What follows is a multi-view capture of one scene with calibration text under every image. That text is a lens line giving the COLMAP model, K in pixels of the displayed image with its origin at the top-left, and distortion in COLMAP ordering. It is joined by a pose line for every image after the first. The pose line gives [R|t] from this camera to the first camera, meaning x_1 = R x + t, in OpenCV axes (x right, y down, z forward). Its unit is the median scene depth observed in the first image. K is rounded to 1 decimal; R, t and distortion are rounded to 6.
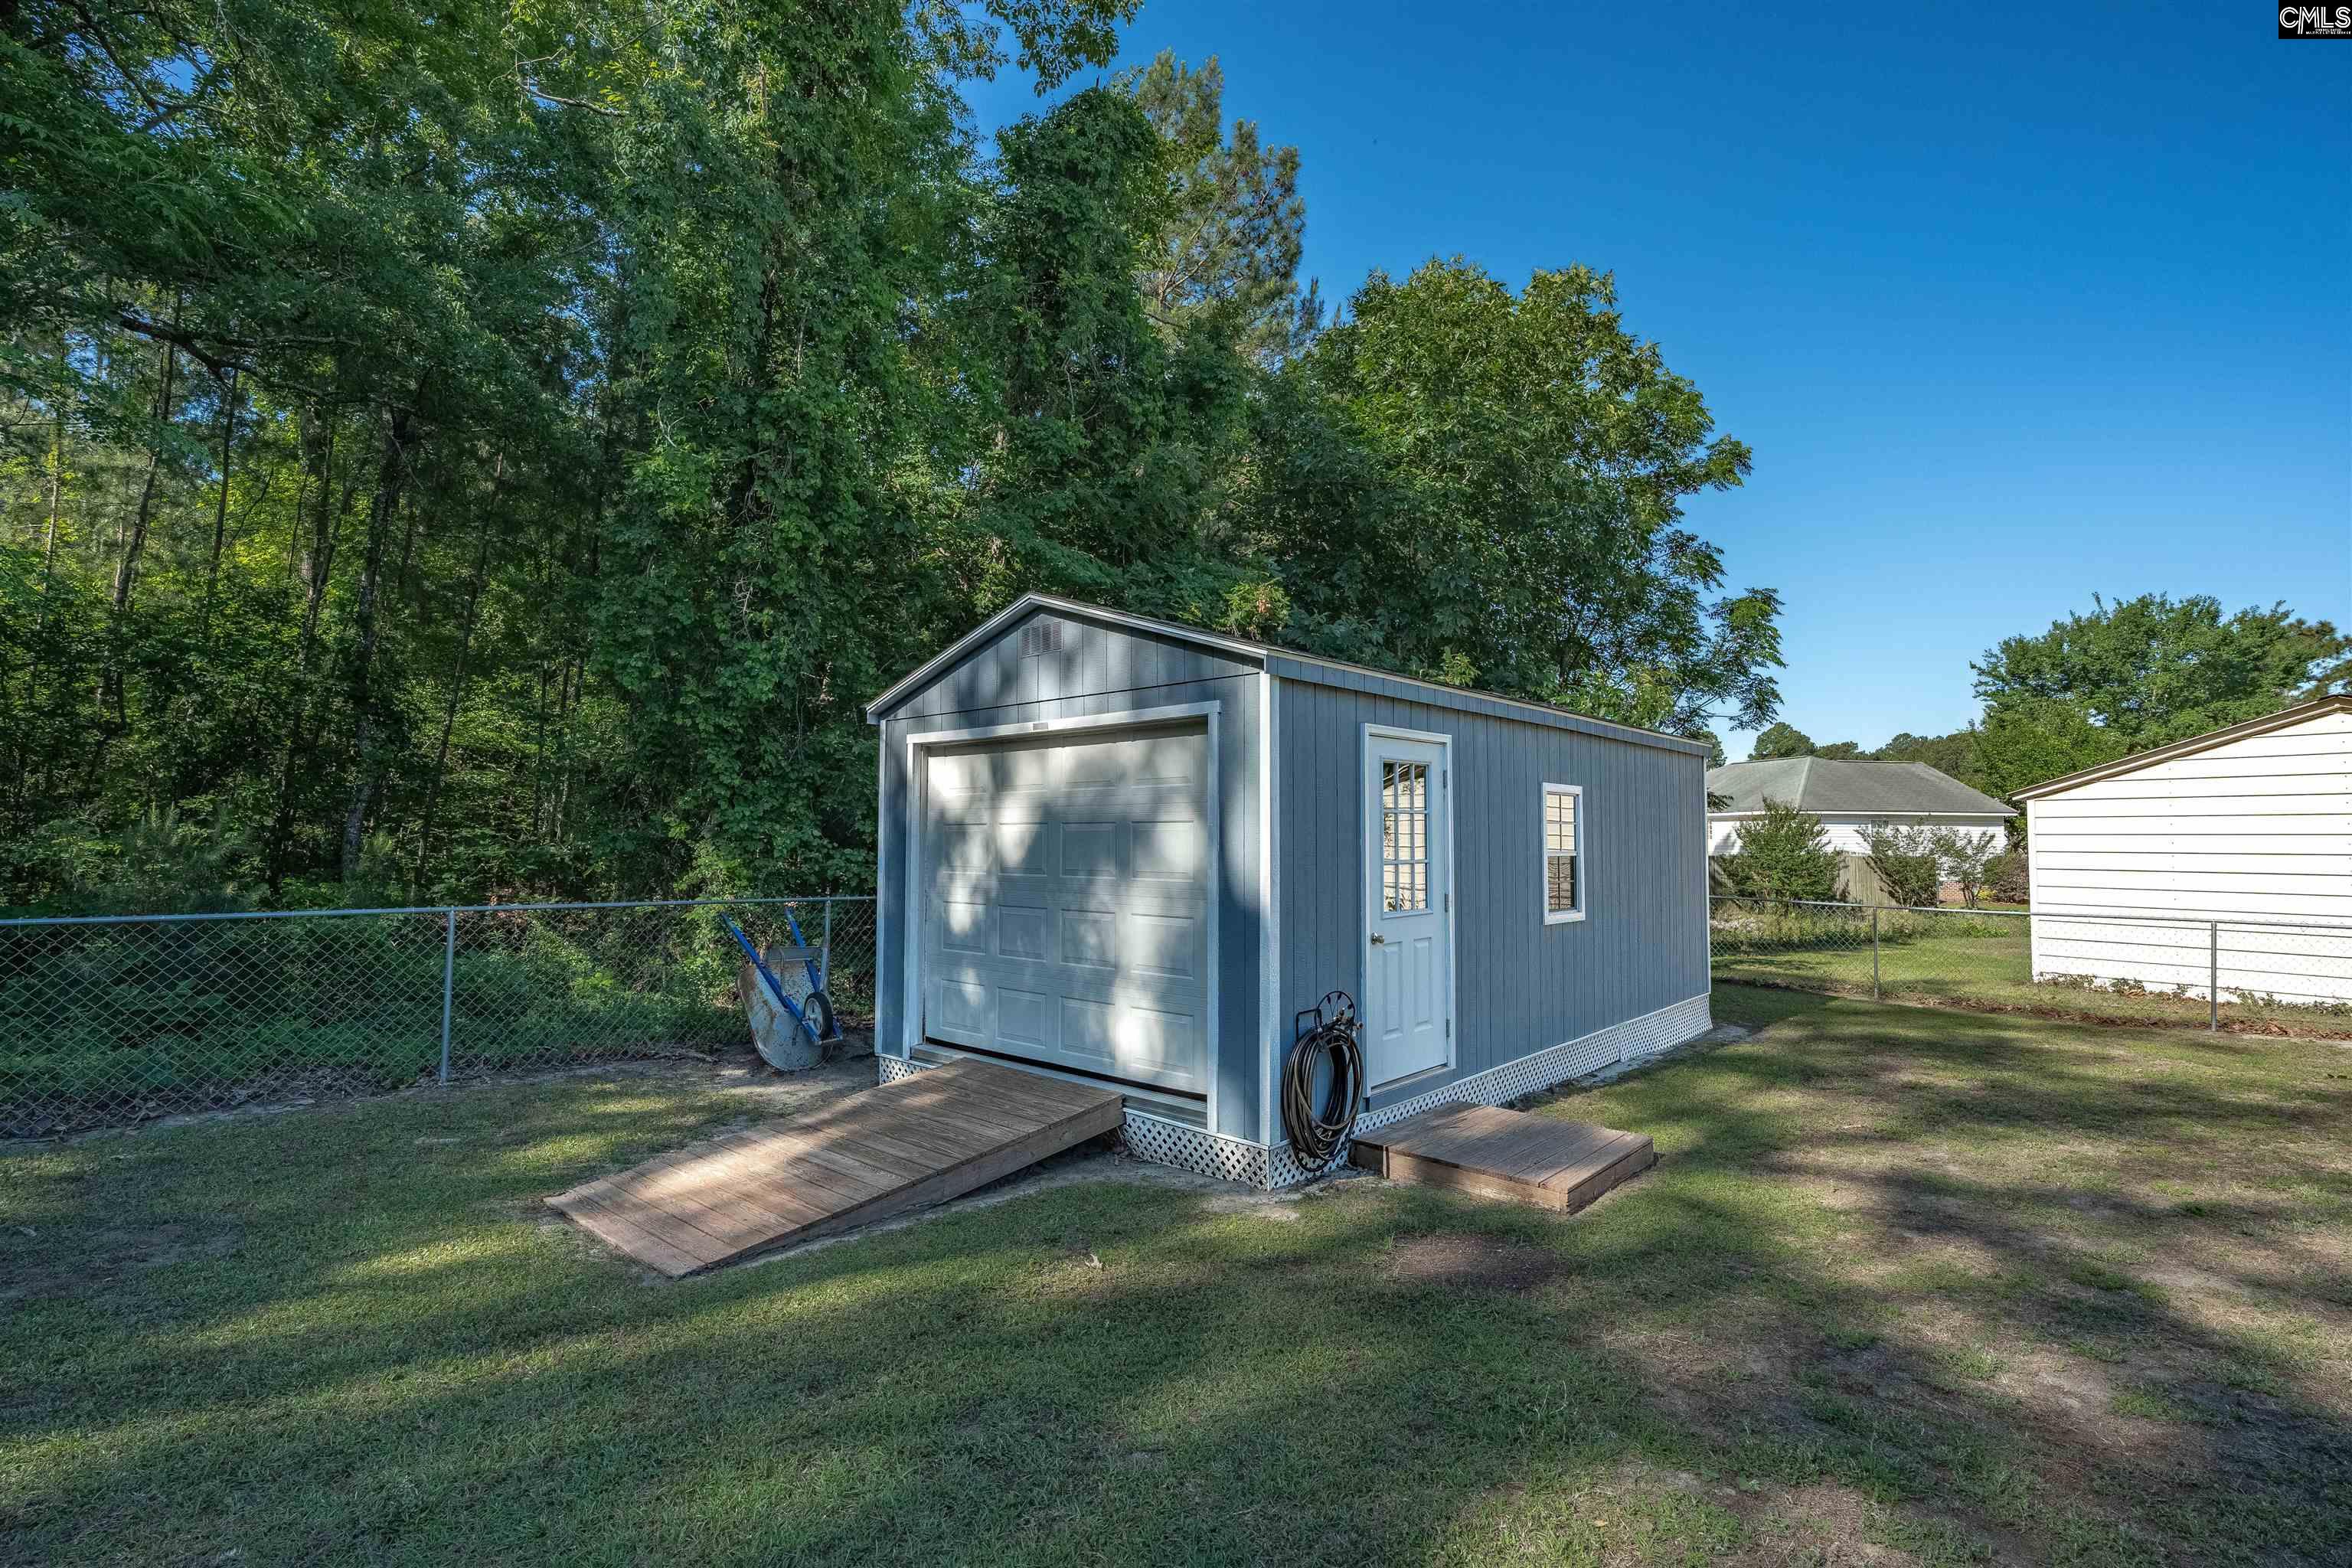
lens RADIAL K [[1090.8, 0, 1183.7], [0, 1090.8, 776.3], [0, 0, 1]] dist [-0.019060, 0.000687]
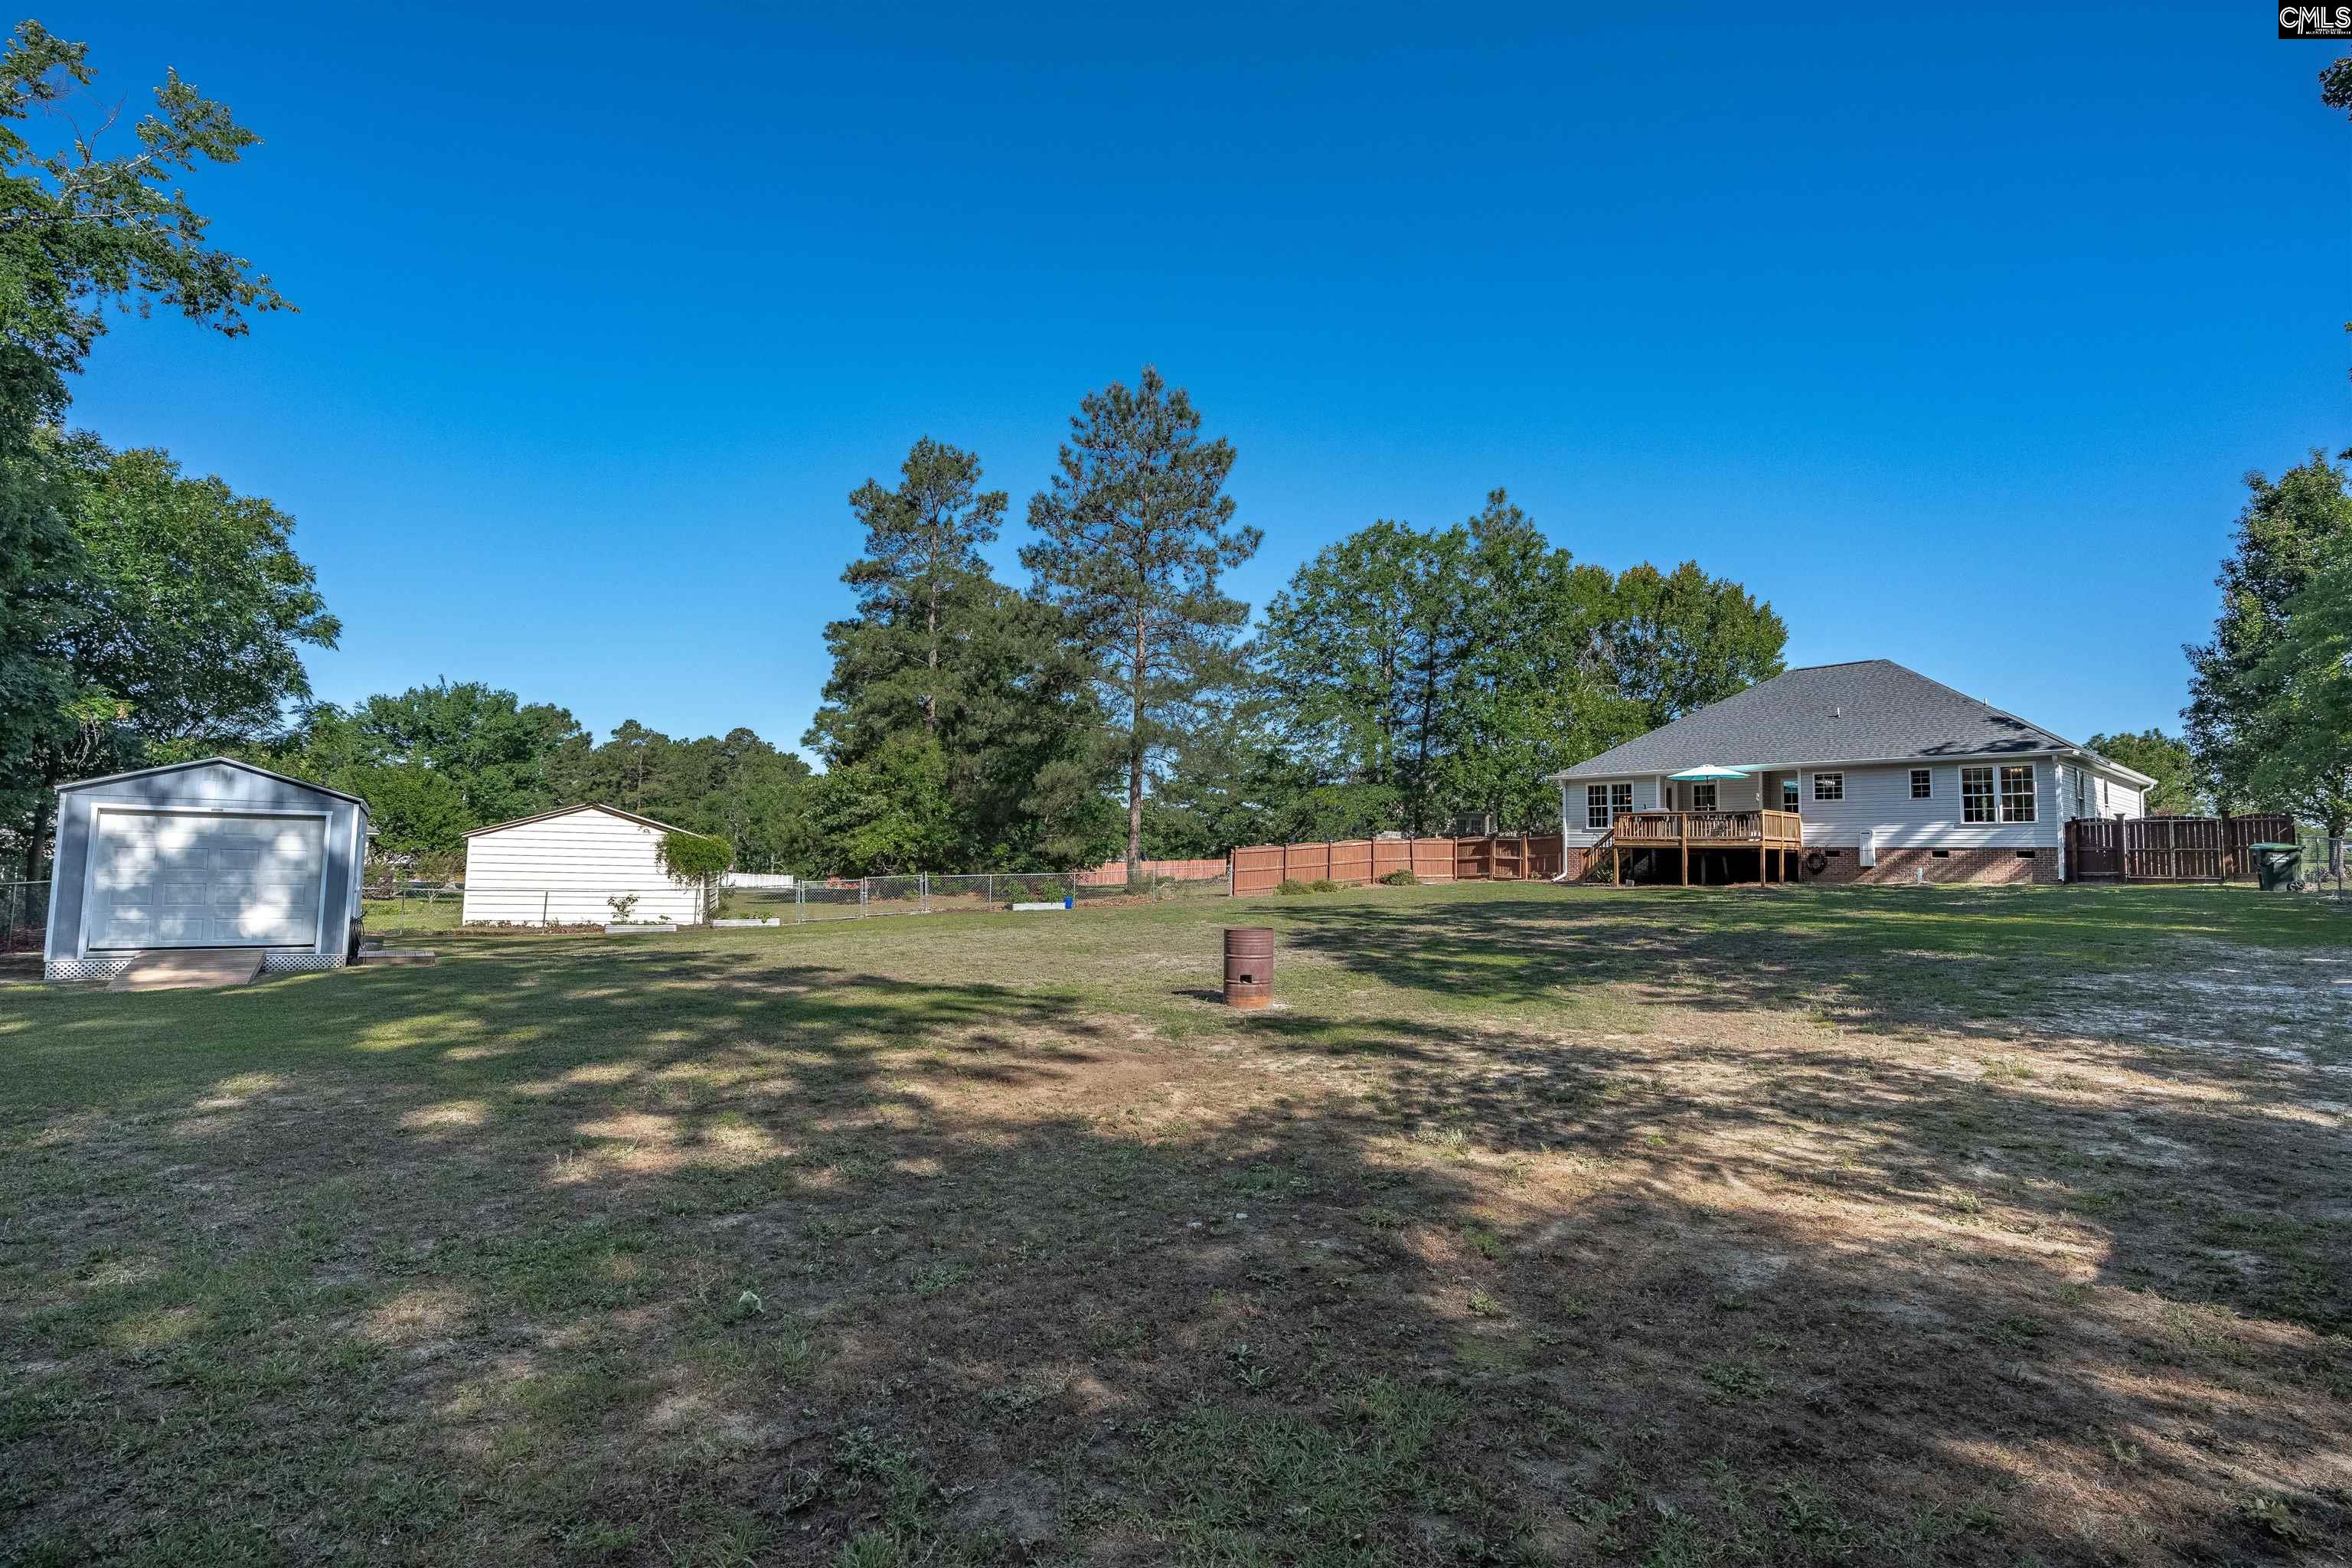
lens RADIAL K [[1090.8, 0, 1183.7], [0, 1090.8, 776.3], [0, 0, 1]] dist [-0.019060, 0.000687]
pose [[0.213871, 0.084734, 0.973180, -0.871861], [-0.076234, 0.994640, -0.069849, -0.050194], [-0.973883, -0.059250, 0.219185, -0.716968]]
